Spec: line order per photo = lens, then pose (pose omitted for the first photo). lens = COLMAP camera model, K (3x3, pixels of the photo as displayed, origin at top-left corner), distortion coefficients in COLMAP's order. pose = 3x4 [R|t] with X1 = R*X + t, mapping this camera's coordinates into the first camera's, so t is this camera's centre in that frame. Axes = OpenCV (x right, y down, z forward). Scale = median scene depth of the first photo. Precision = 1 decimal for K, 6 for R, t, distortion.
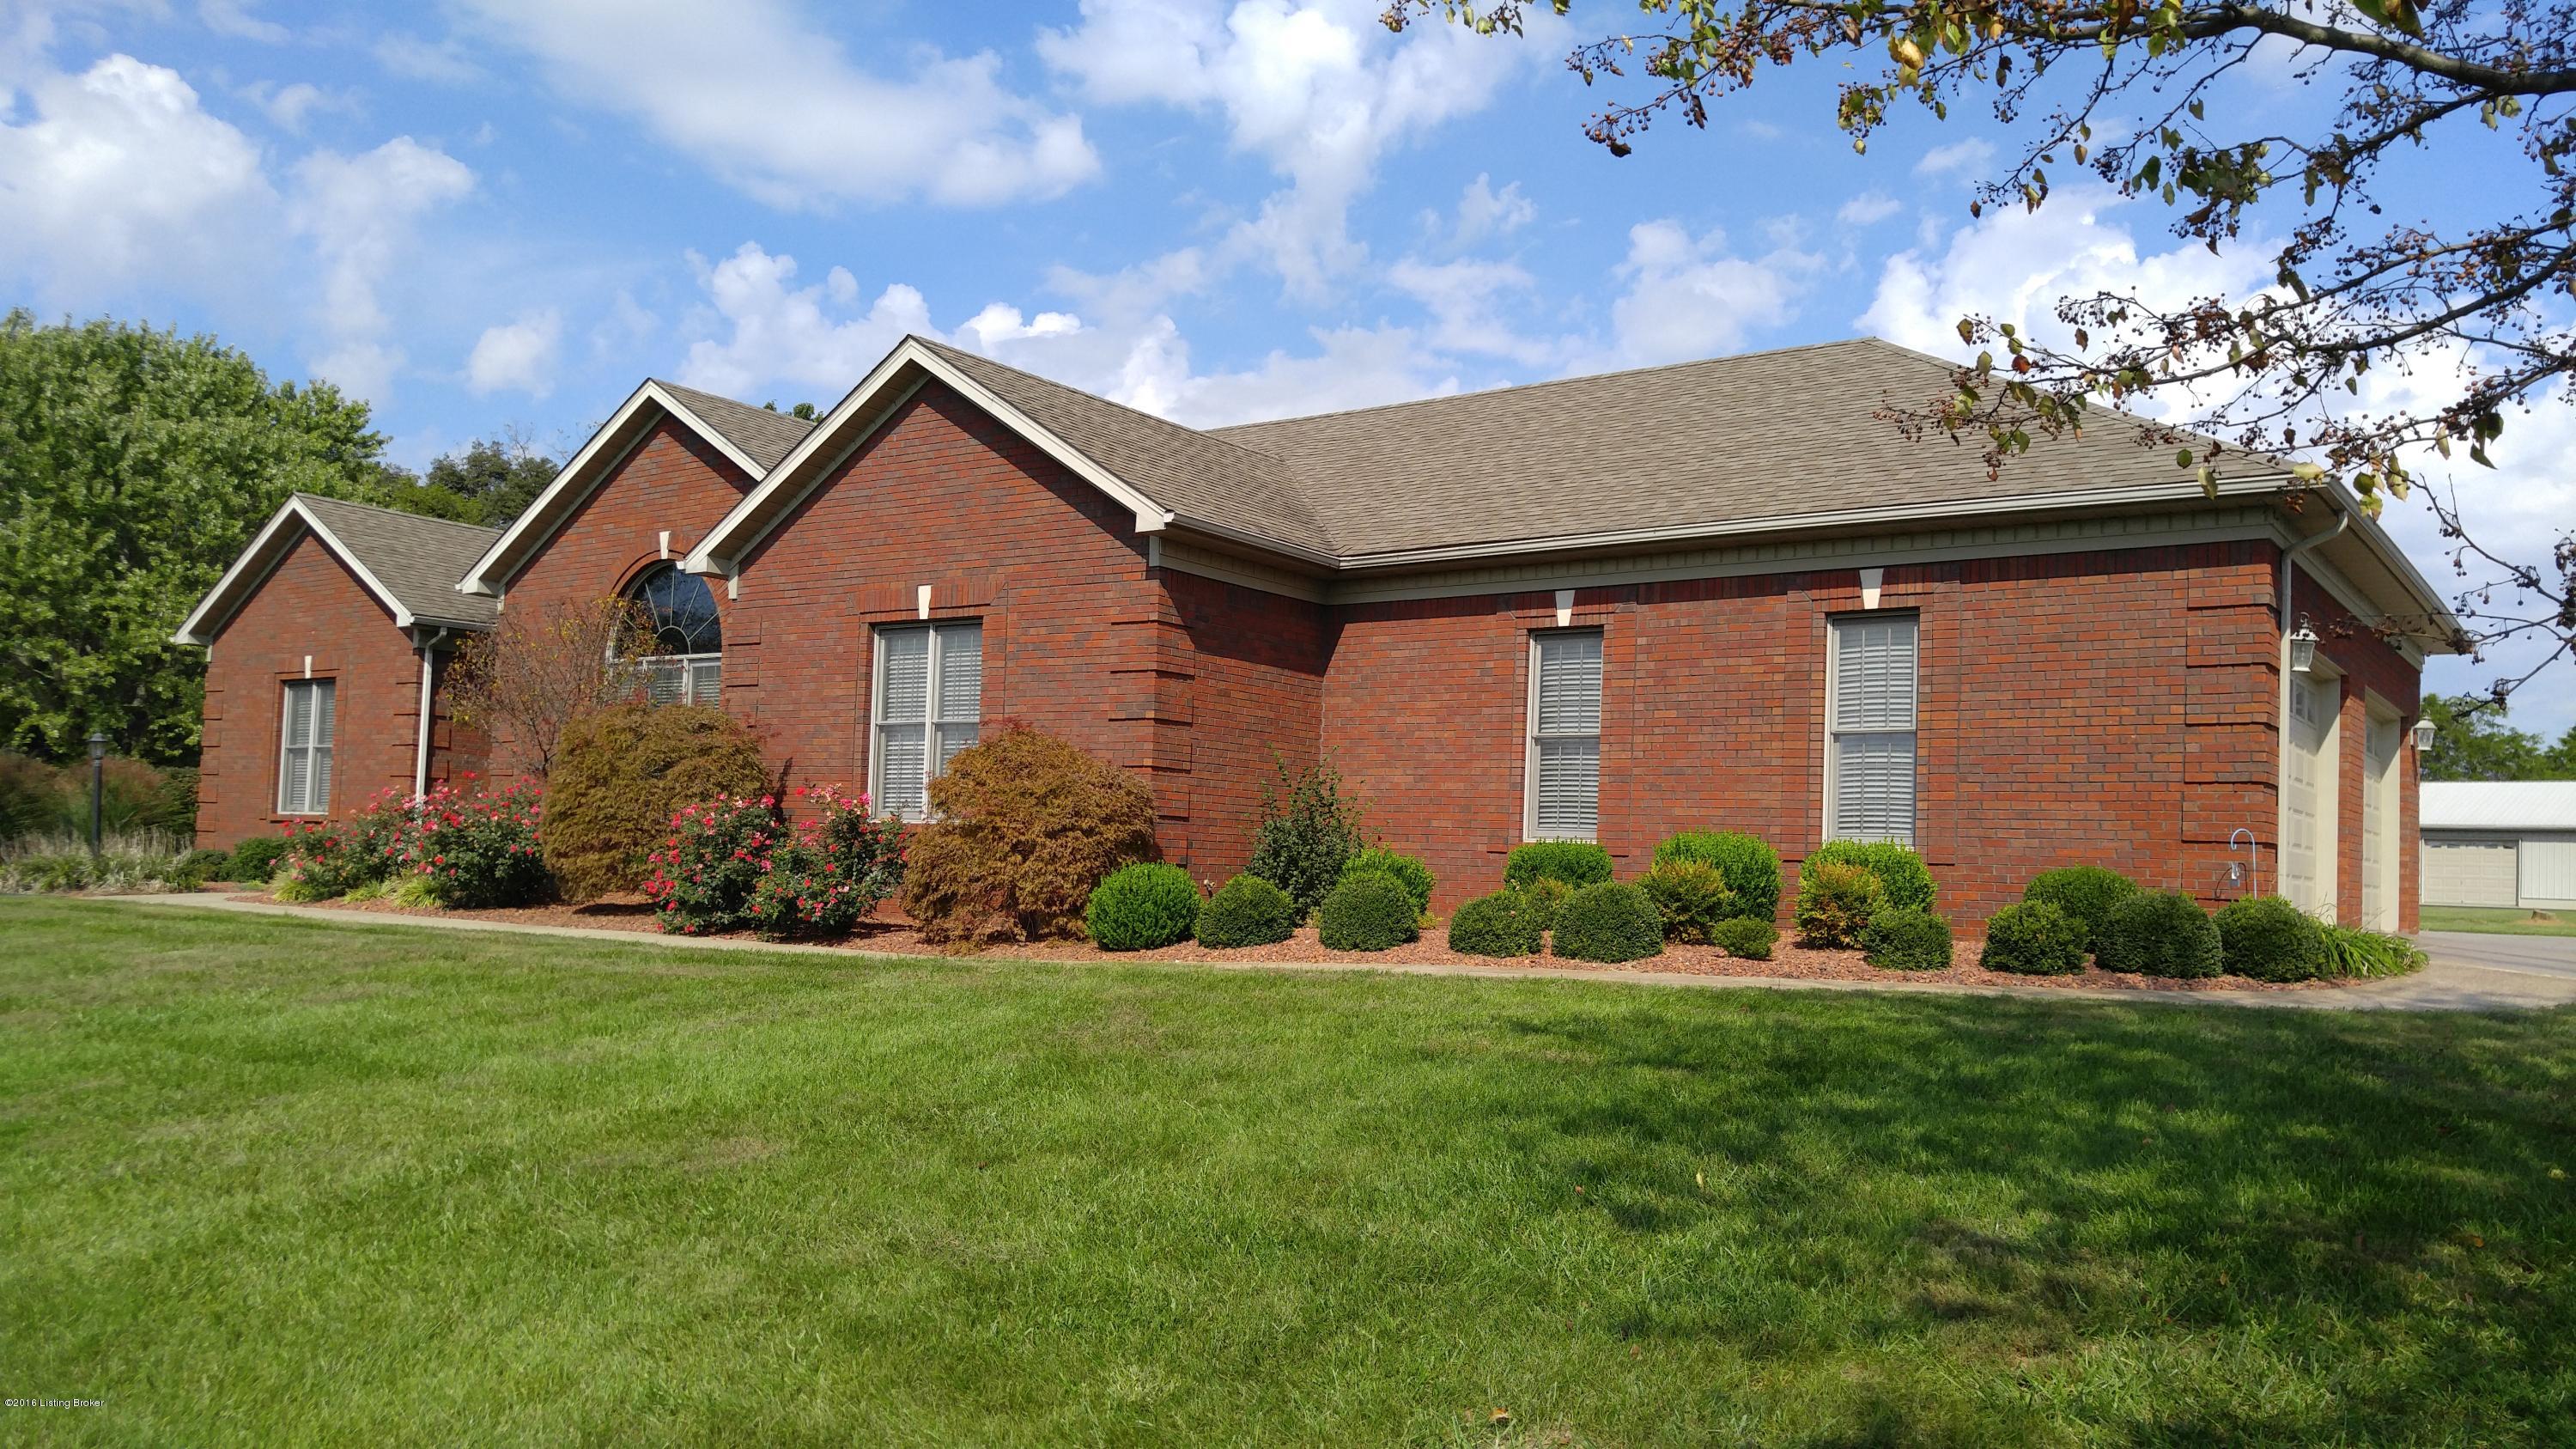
lens RADIAL K [[1943.2, 0, 1272.4], [0, 1943.2, 728.2], [0, 0, 1]] dist [0.006065, -0.001889]
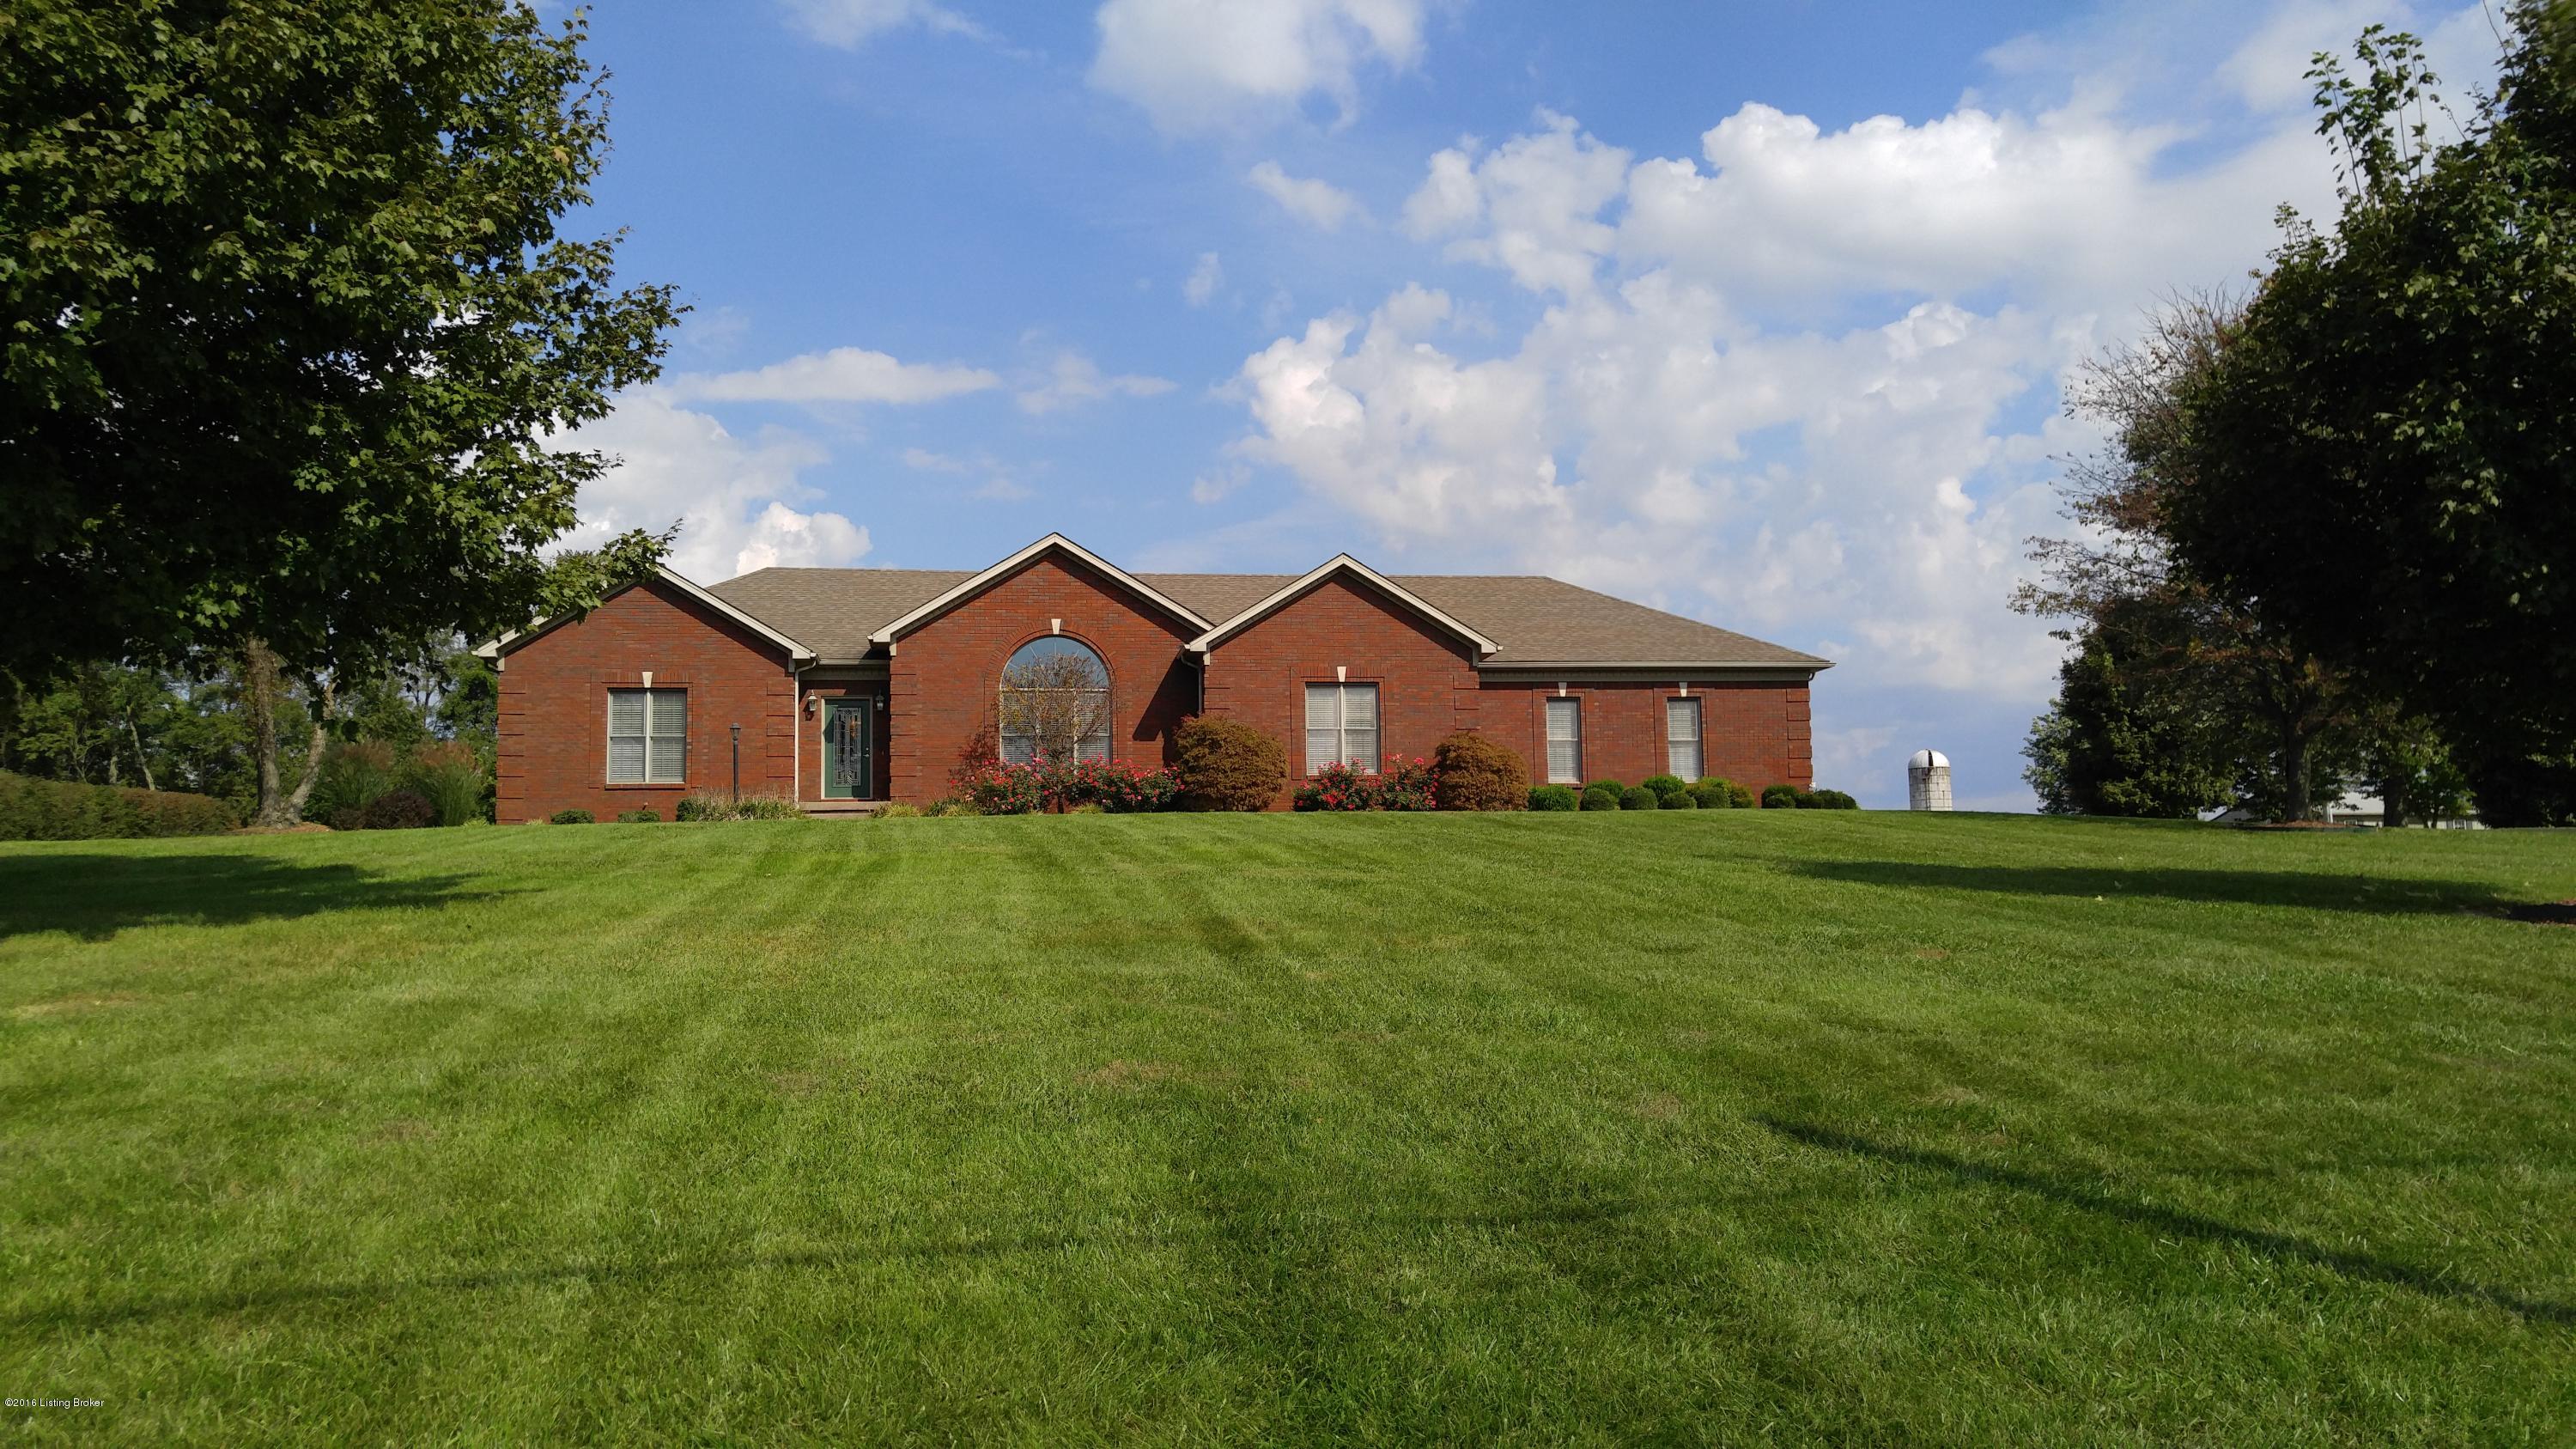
lens RADIAL K [[1943.2, 0, 1272.4], [0, 1943.2, 728.2], [0, 0, 1]] dist [0.006065, -0.001889]
pose [[0.746250, 0.025690, 0.665169, -1.804642], [-0.013309, 0.999631, -0.023676, 0.052580], [-0.665532, 0.008816, 0.746317, -0.622114]]
